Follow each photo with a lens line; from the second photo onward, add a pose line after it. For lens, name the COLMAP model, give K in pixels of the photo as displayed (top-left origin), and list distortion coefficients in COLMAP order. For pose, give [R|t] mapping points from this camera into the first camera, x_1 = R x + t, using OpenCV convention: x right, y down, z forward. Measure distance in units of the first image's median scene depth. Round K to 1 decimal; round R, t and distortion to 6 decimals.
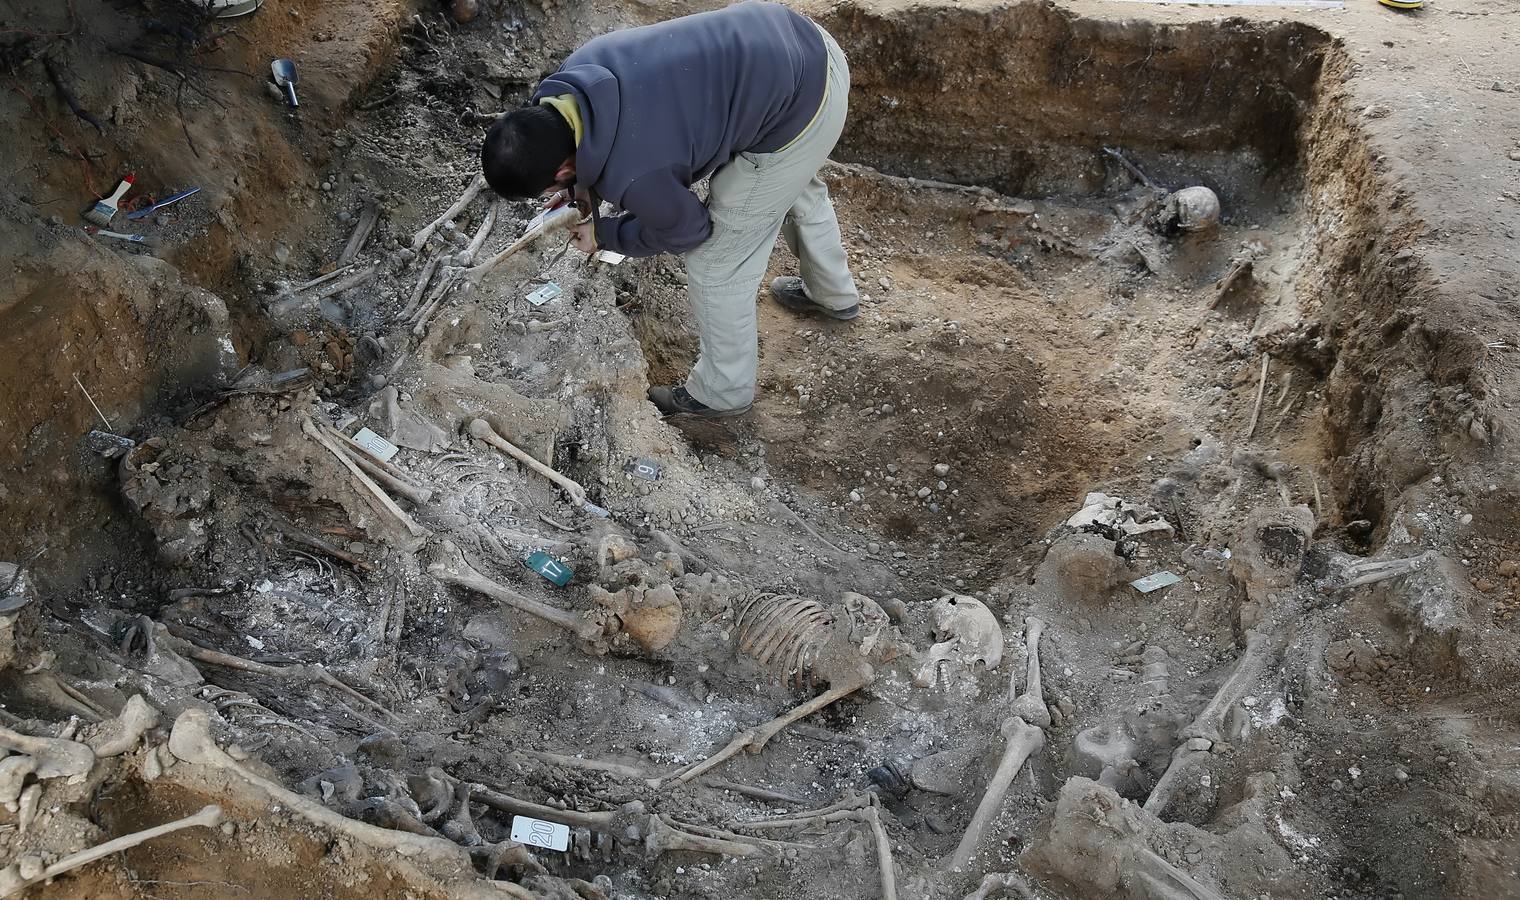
lens RADIAL K [[1277.1, 0, 717.4], [0, 1277.1, 395.6], [0, 0, 1]] dist [-0.070969, 0.083772]
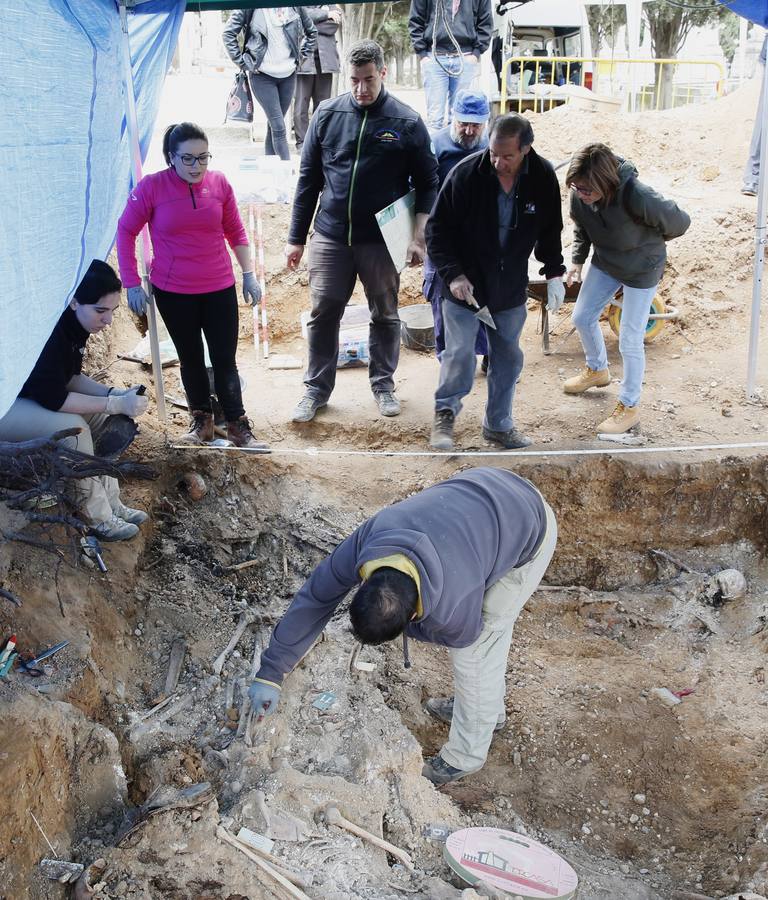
lens RADIAL K [[956.2, 0, 369.9], [0, 956.2, 434.5], [0, 0, 1]] dist [-0.070230, 0.000000]
pose [[0.977385, -0.062443, 0.202037, -0.292045], [0.125808, 0.939637, -0.318205, -0.023267], [-0.169972, 0.336427, 0.926243, 0.024118]]
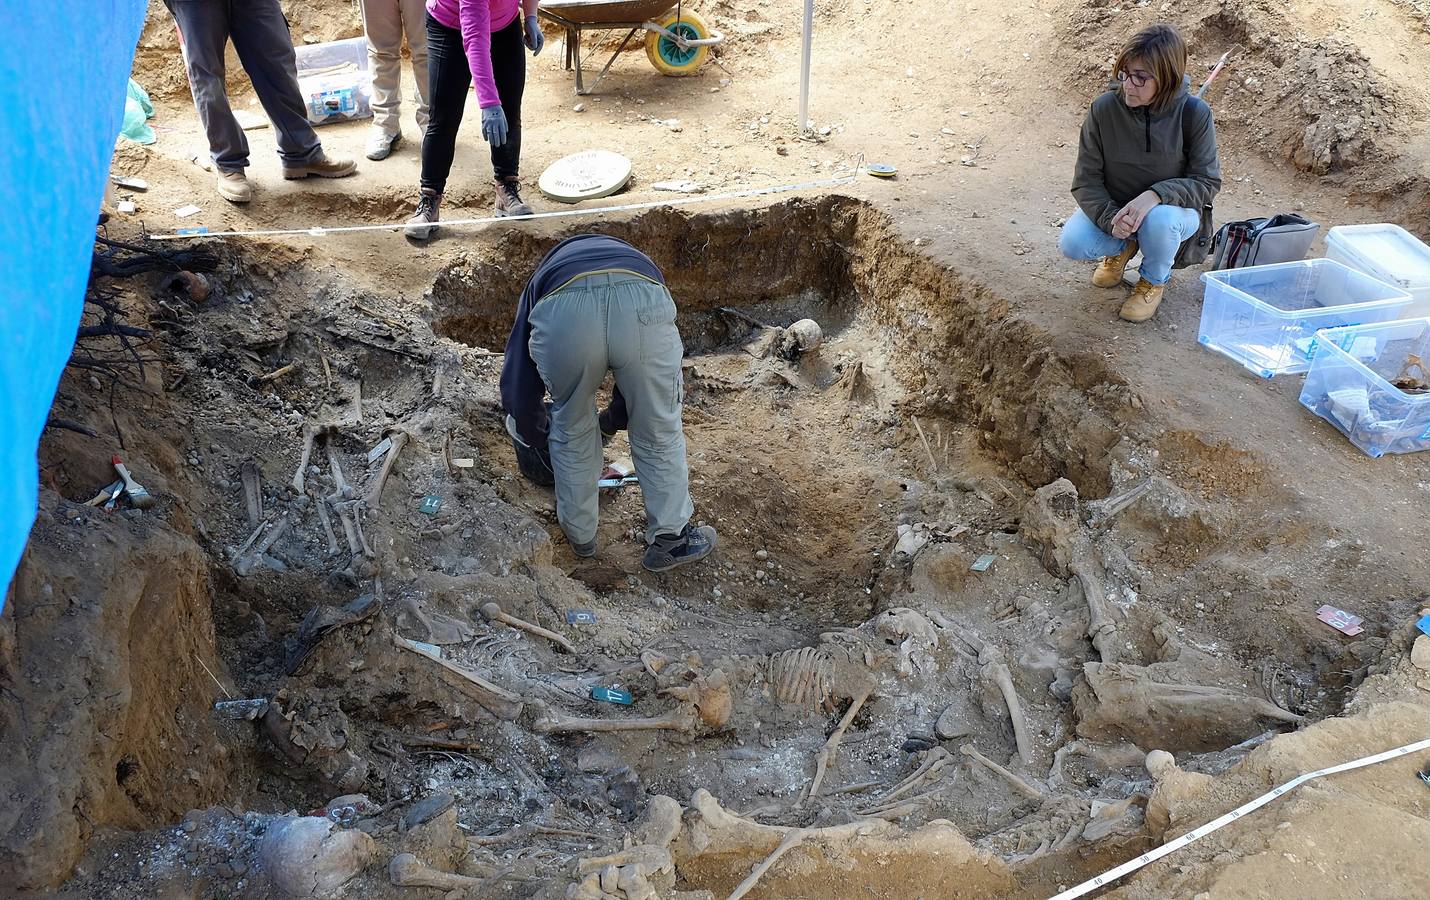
lens RADIAL K [[1186.9, 0, 679.8], [0, 1186.9, 451.2], [0, 0, 1]] dist [-0.047599, 0.030459]
pose [[0.840250, -0.234191, 0.489014, -0.497169], [0.294408, 0.954434, -0.048786, -0.008759], [-0.455306, 0.184962, 0.870911, -0.032785]]
